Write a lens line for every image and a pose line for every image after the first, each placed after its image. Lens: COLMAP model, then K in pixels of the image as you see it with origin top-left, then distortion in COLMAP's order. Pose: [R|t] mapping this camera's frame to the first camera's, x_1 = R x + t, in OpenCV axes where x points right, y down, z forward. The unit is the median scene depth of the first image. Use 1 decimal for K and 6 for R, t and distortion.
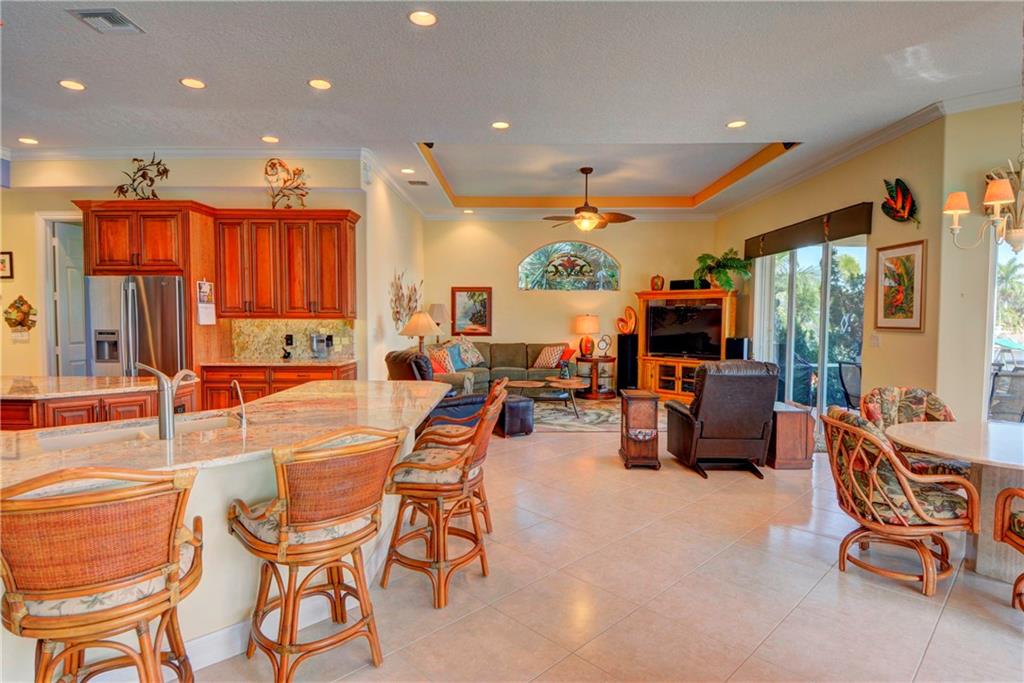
lens RADIAL K [[547.0, 0, 510.3], [0, 547.0, 344.7], [0, 0, 1]] dist [0.017616, -0.004440]
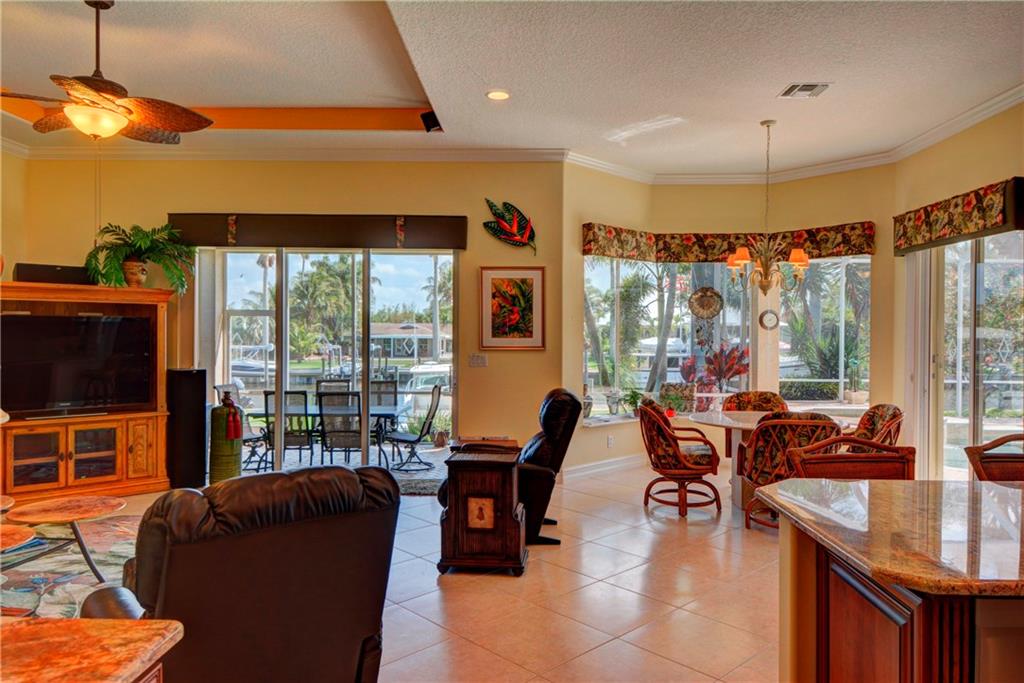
lens RADIAL K [[688.8, 0, 514.3], [0, 688.8, 341.9], [0, 0, 1]] dist [0.021959, -0.000975]
pose [[0.008701, -0.011469, 0.999896, -0.337375], [0.050846, 0.998646, 0.011012, -0.030904], [-0.998669, 0.050745, 0.009272, 0.564278]]
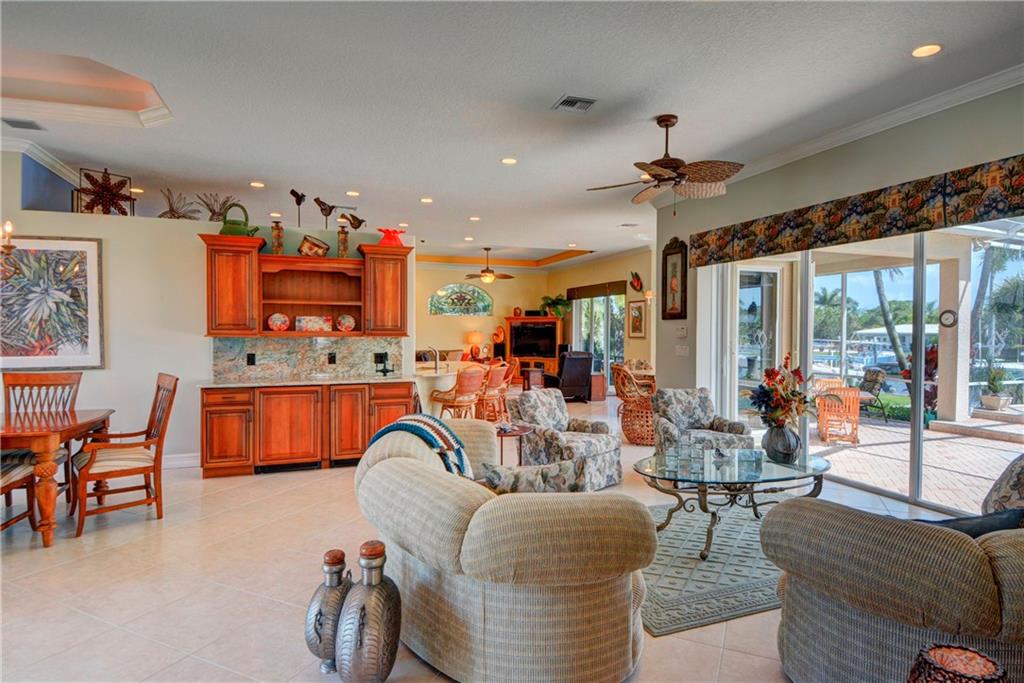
lens RADIAL K [[547.0, 0, 511.5], [0, 547.0, 341.2], [0, 0, 1]] dist [0.017616, -0.004440]
pose [[0.937404, -0.006430, 0.348185, -0.328010], [0.018561, 0.999331, -0.031516, 0.026920], [-0.347749, 0.036005, 0.936896, -0.537861]]
